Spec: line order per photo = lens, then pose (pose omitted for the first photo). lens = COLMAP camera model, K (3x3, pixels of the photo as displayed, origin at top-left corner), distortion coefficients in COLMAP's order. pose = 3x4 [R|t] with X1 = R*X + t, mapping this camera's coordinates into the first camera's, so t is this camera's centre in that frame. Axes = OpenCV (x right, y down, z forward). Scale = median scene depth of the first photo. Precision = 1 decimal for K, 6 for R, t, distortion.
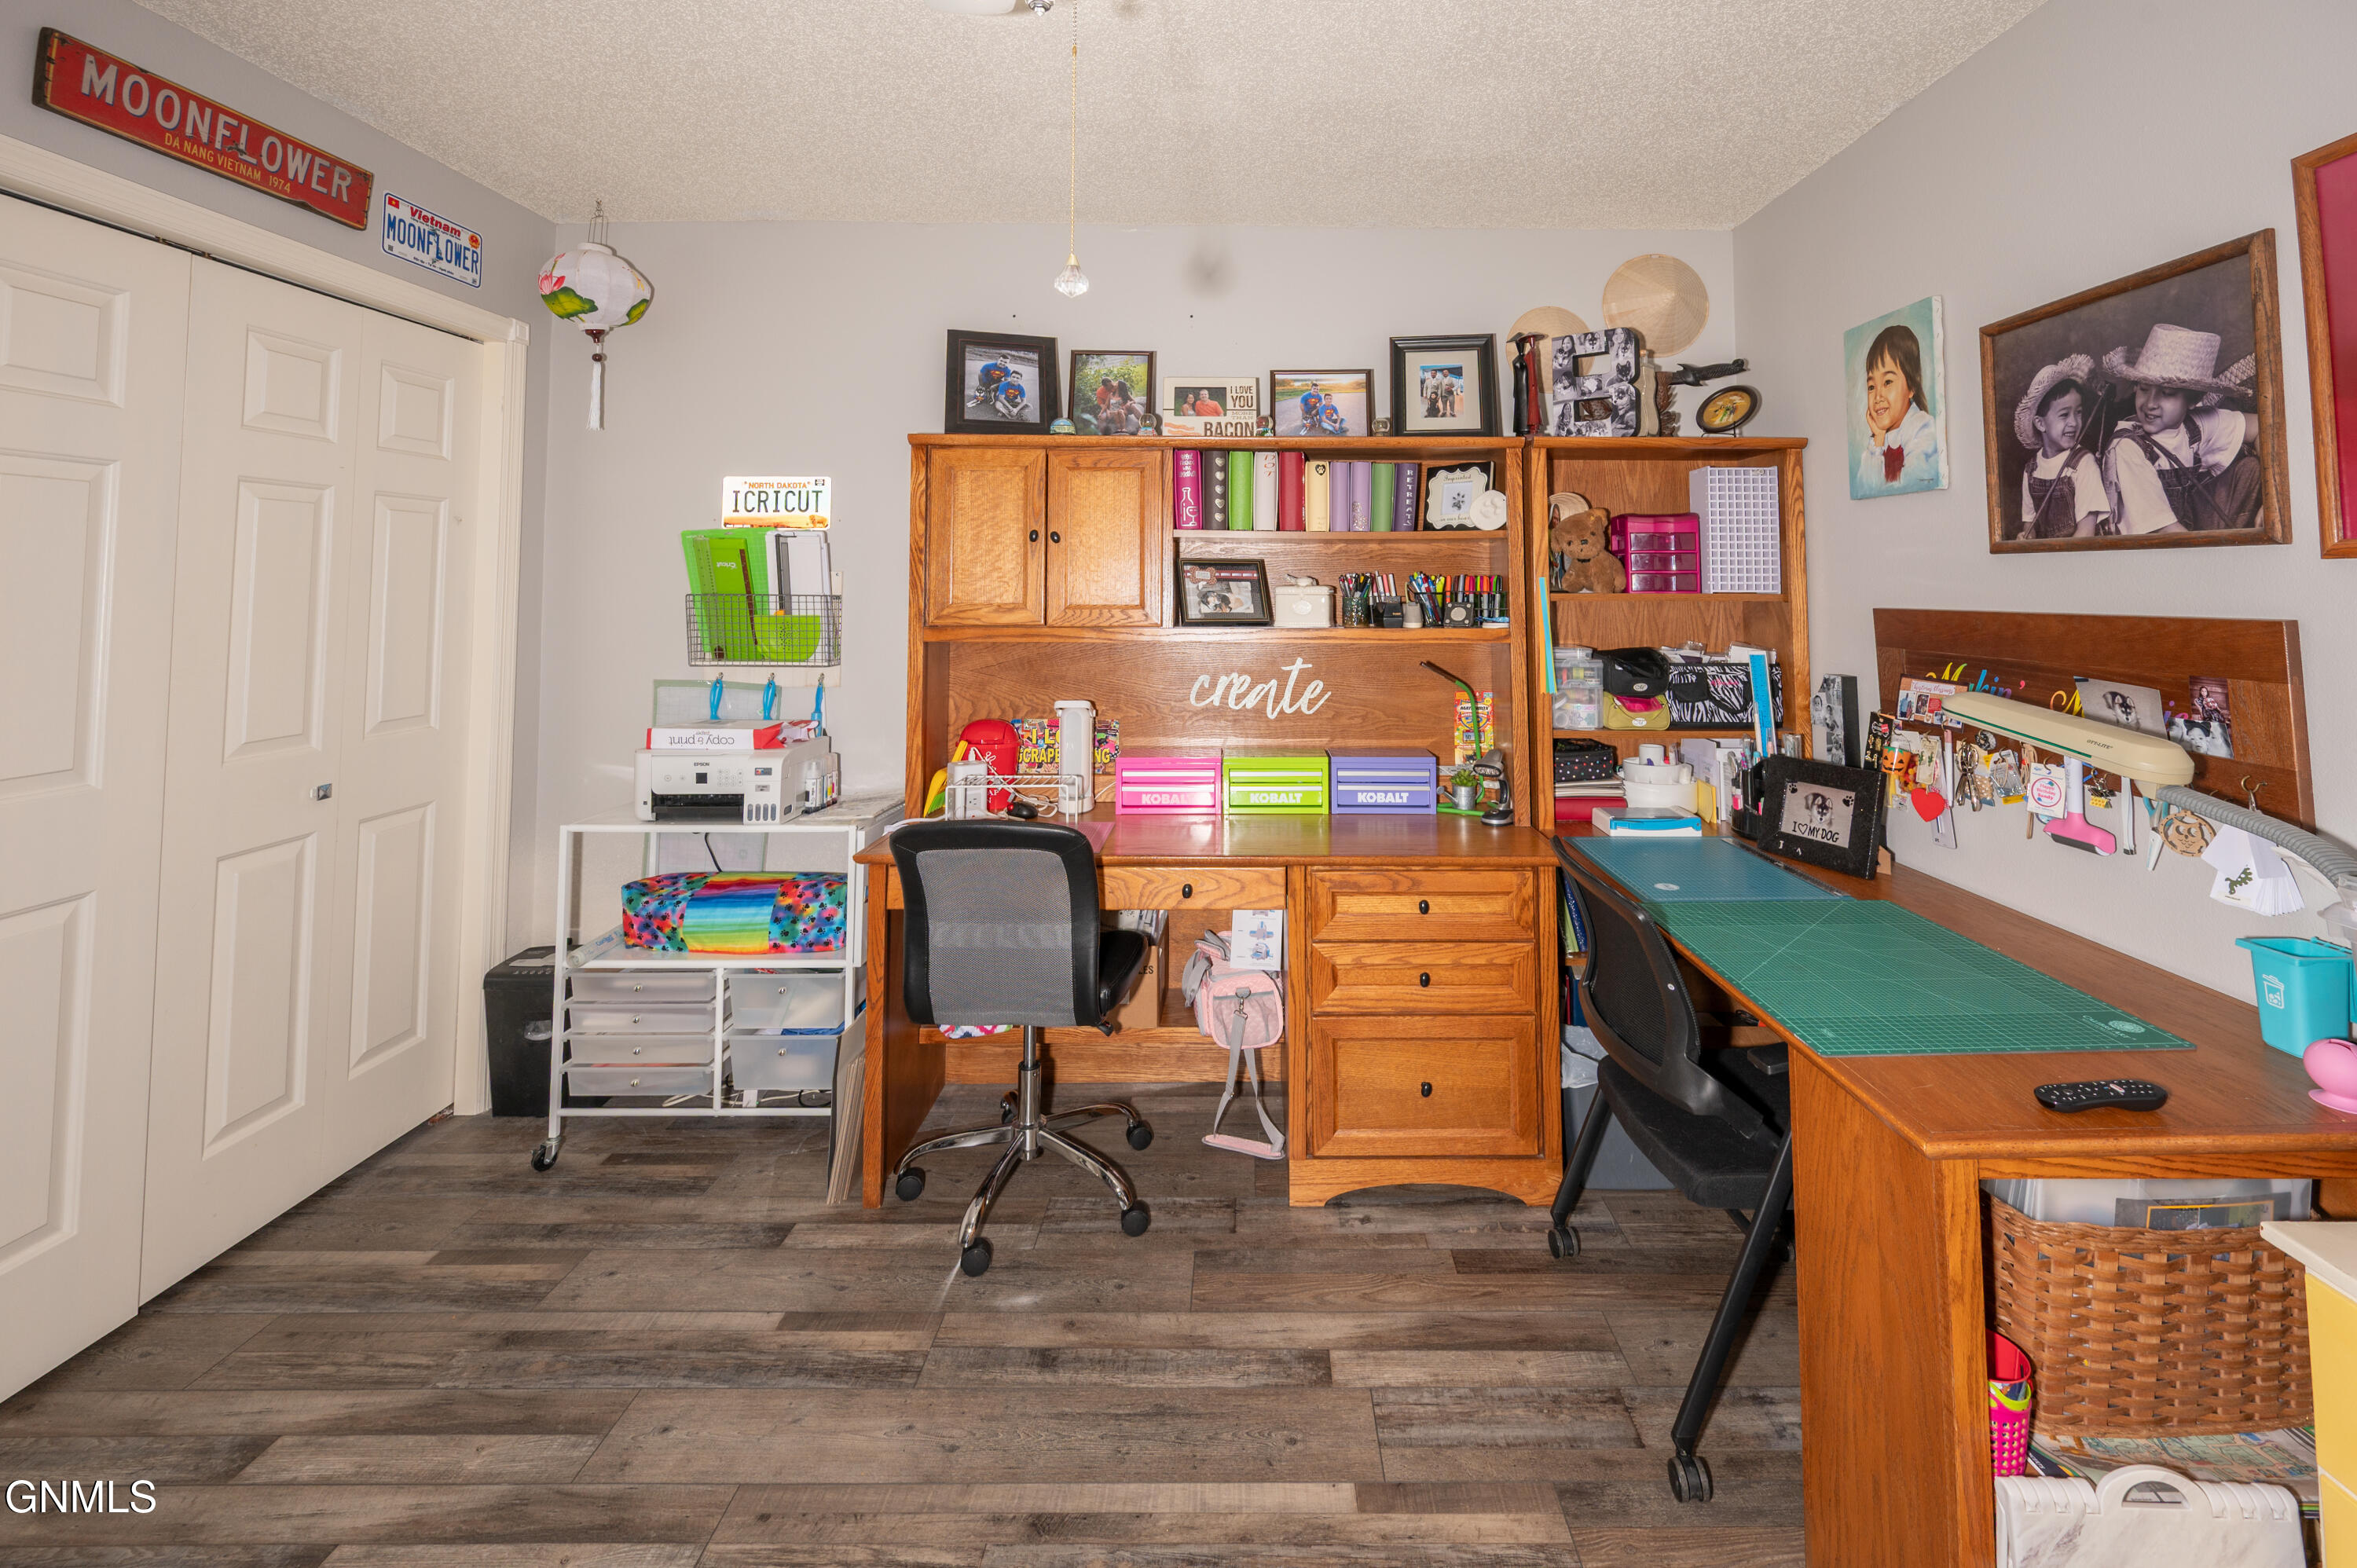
lens RADIAL K [[993.5, 0, 1267.6], [0, 993.5, 537.7], [0, 0, 1]] dist [0.000076, -0.000243]
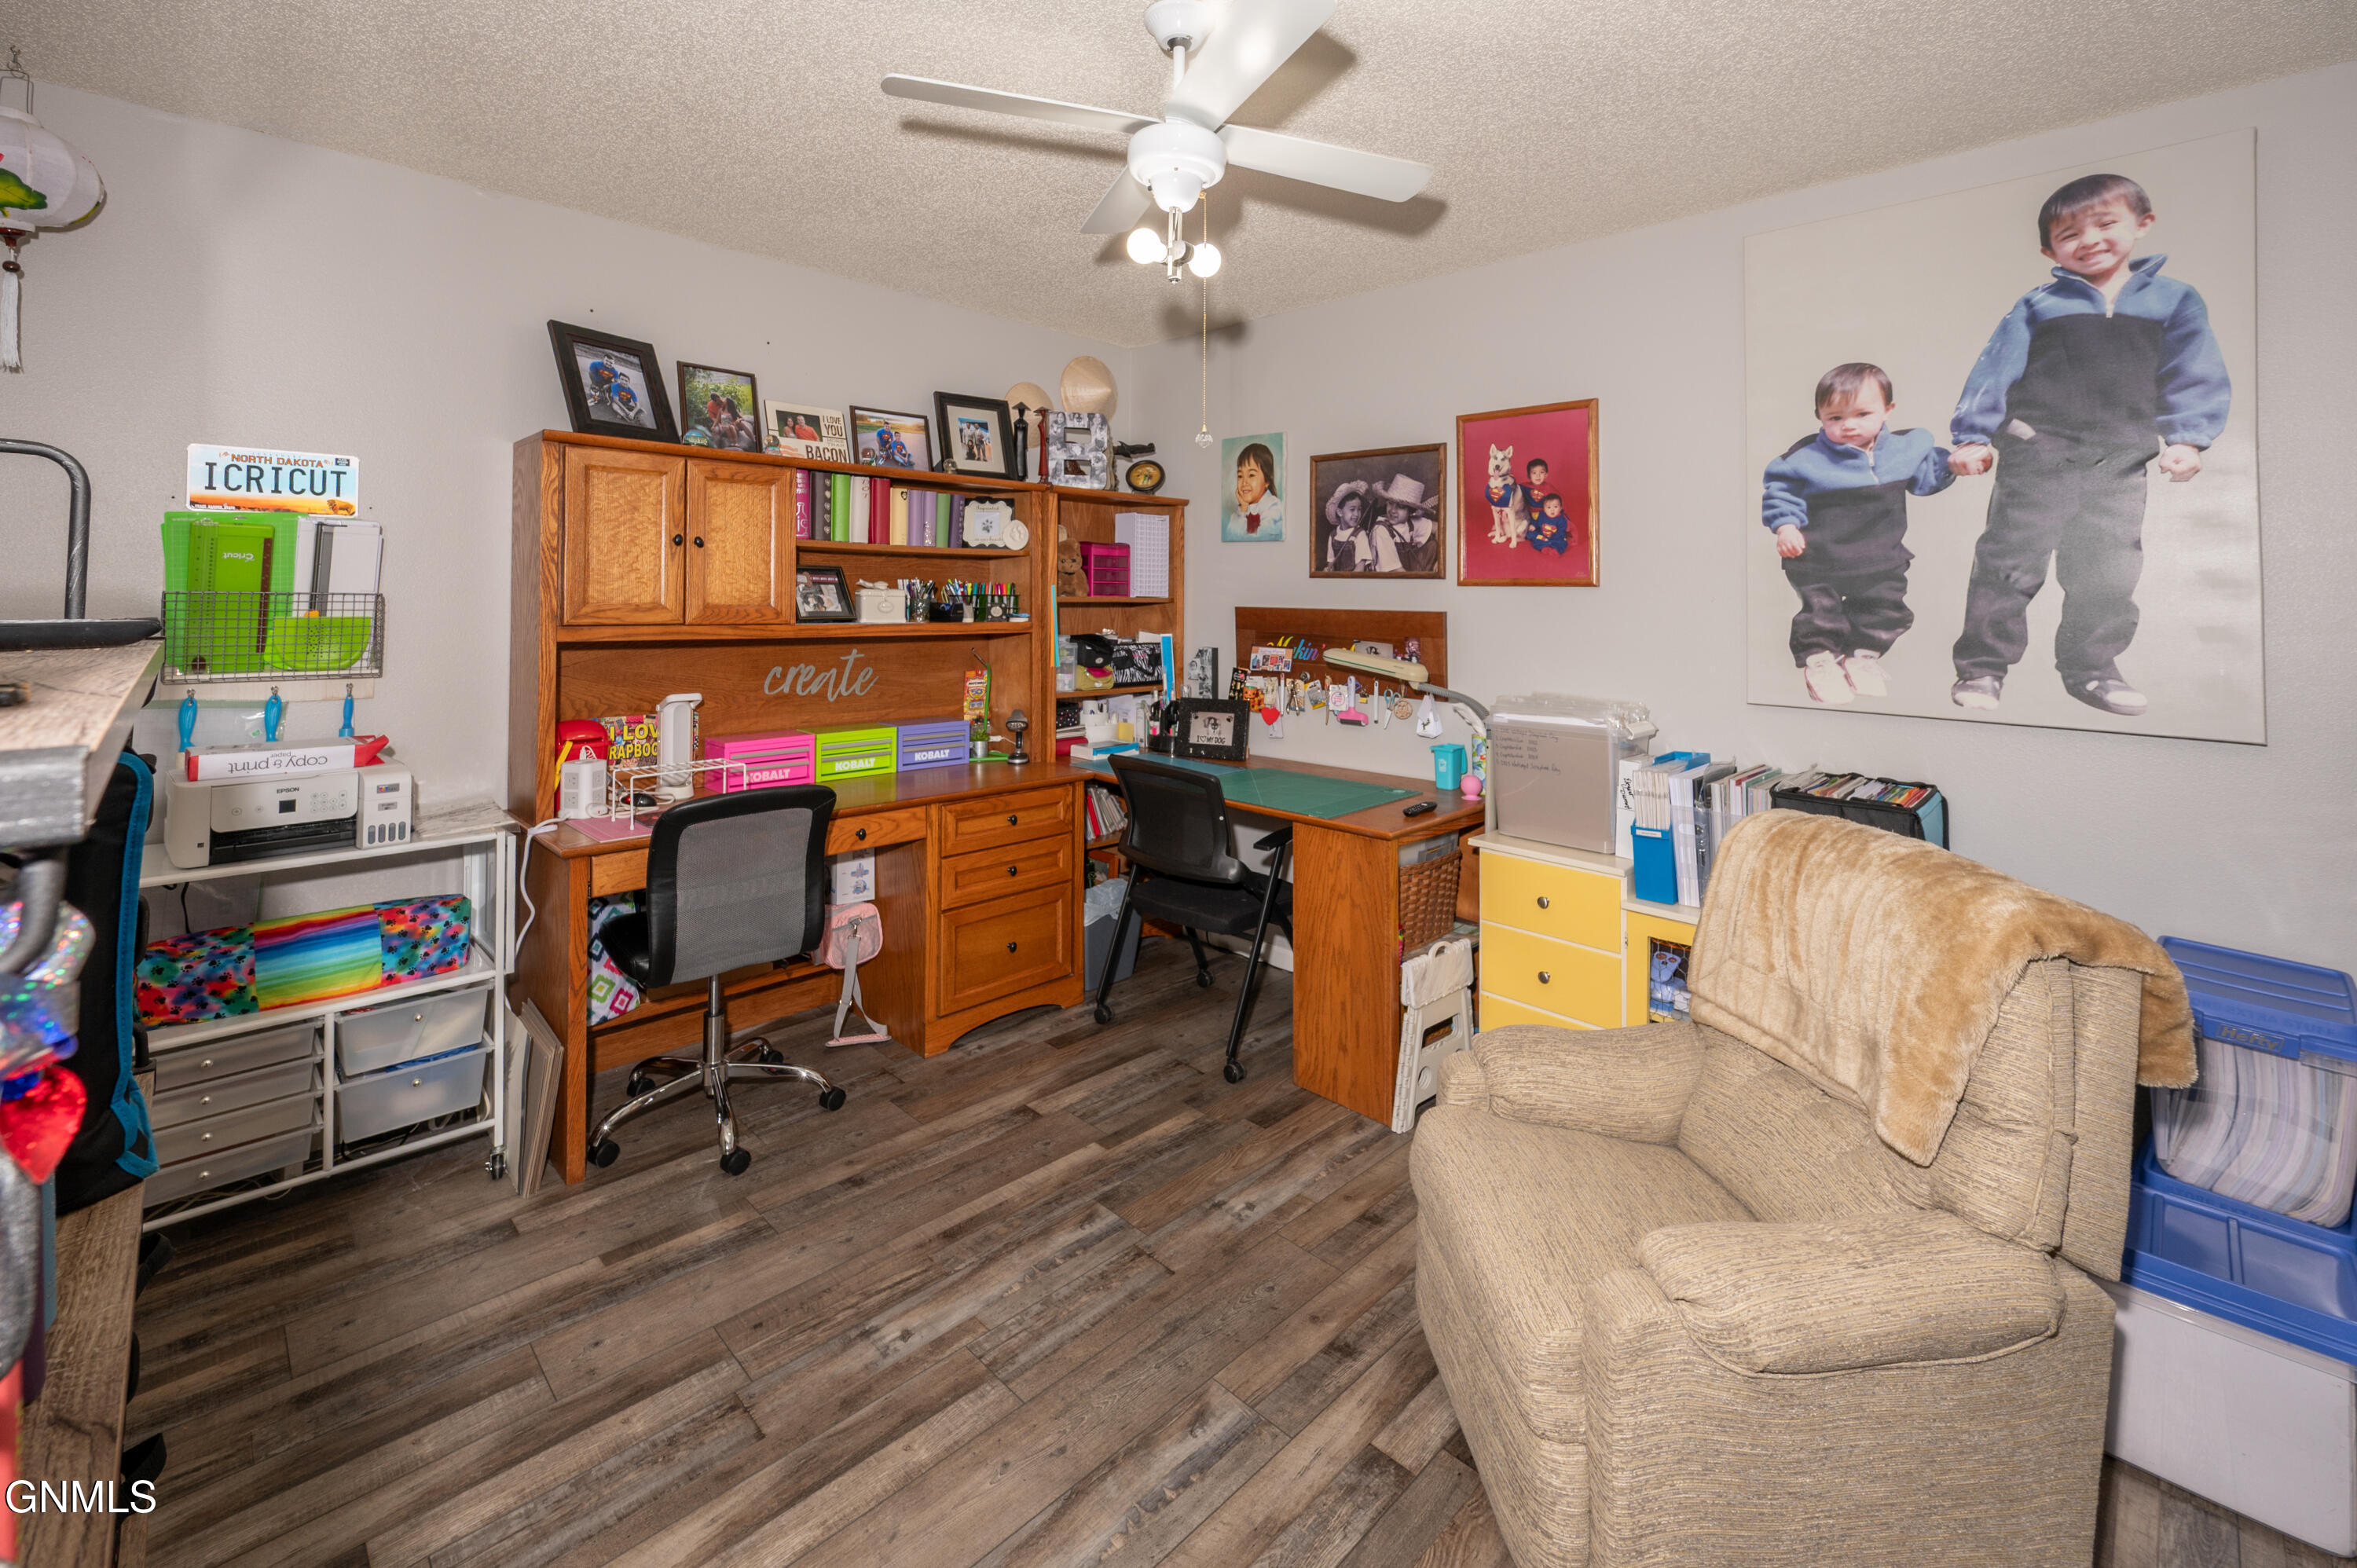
lens RADIAL K [[999.5, 0, 1175.3], [0, 999.5, 576.1], [0, 0, 1]] dist [-0.001193, -0.000173]
pose [[0.715640, 0.020010, 0.698183, -0.637231], [-0.047718, 0.998655, 0.020289, -0.010888], [-0.696838, -0.047836, 0.715632, -0.144338]]
